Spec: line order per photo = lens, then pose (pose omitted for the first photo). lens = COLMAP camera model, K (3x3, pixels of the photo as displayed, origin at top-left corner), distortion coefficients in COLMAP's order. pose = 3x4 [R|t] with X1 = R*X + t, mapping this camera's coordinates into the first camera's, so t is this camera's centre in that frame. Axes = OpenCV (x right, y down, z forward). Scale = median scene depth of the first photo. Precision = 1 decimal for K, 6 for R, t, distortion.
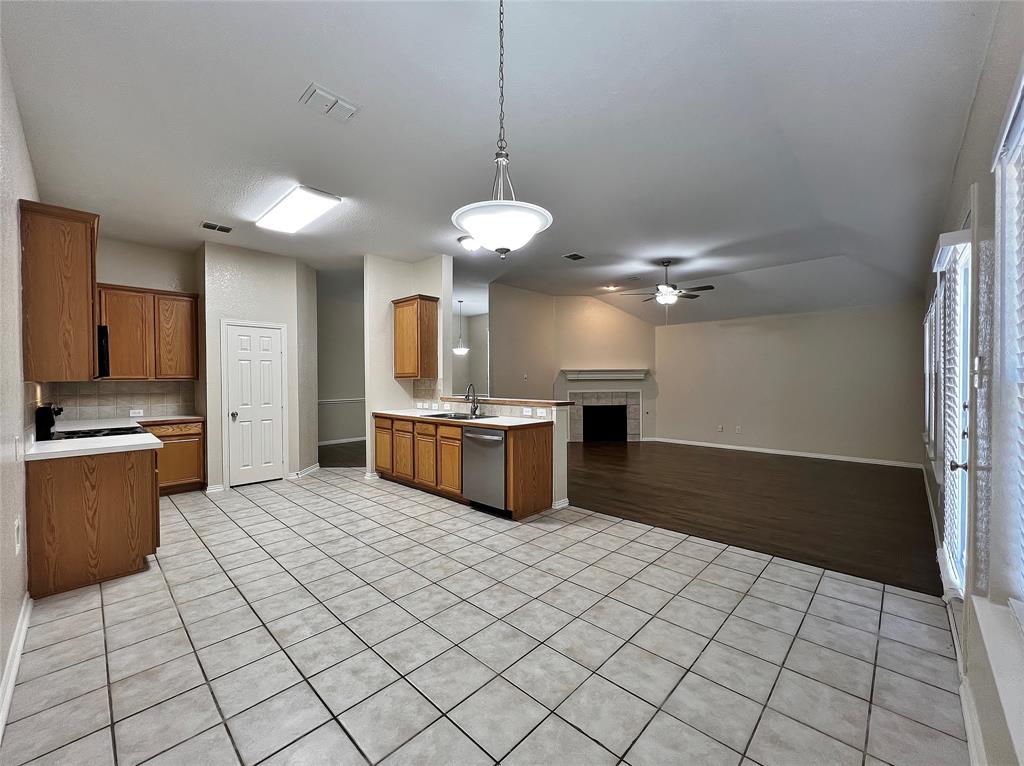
lens RADIAL K [[411.3, 0, 513.2], [0, 411.3, 381.1], [0, 0, 1]] dist [-0.001658, 0.000485]
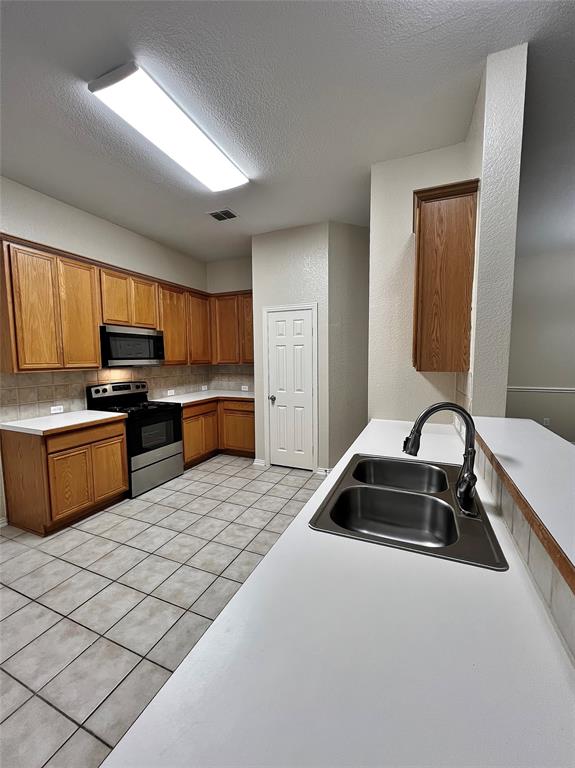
lens RADIAL K [[308.5, 0, 287.5], [0, 308.5, 384.0], [0, 0, 1]] dist [-0.001658, 0.000485]
pose [[0.347829, 0.085720, -0.933631, 0.074380], [0.000317, 0.995801, 0.091547, -0.030379], [0.937558, -0.032139, 0.346341, 0.845783]]
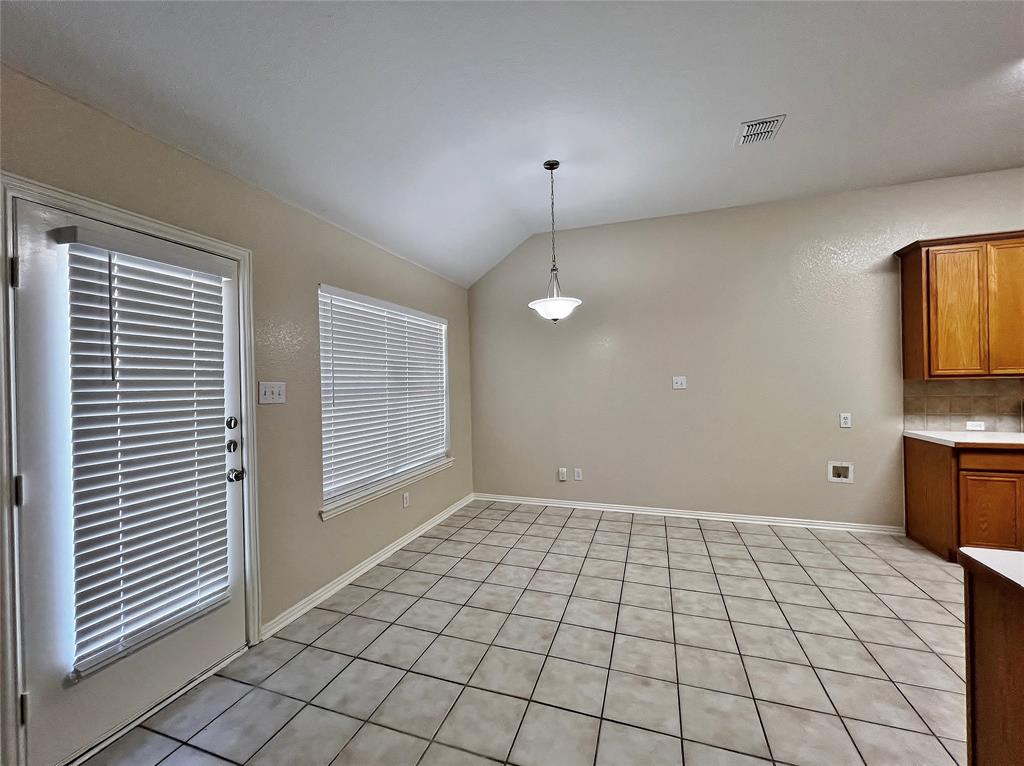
lens RADIAL K [[411.3, 0, 513.2], [0, 411.3, 381.1], [0, 0, 1]] dist [-0.001658, 0.000485]
pose [[-0.906162, 0.025077, -0.422186, 0.334082], [0.024076, 0.999680, 0.007703, -0.019499], [0.422245, -0.003184, -0.906476, 0.922994]]
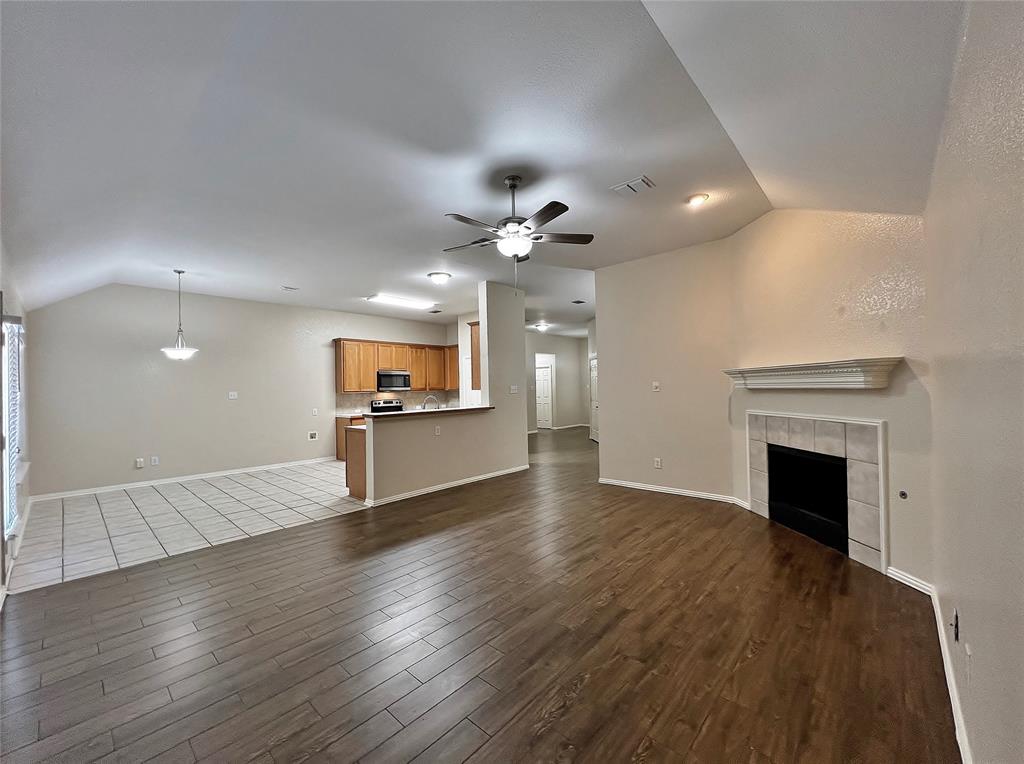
lens RADIAL K [[411.0, 0, 510.6], [0, 411.0, 384.3], [0, 0, 1]] dist [-0.000343, -0.000174]
pose [[0.019681, -0.002295, -0.999804, 1.180610], [0.015761, 0.999874, -0.001984, -0.023176], [0.999682, -0.015719, 0.019715, 1.272262]]
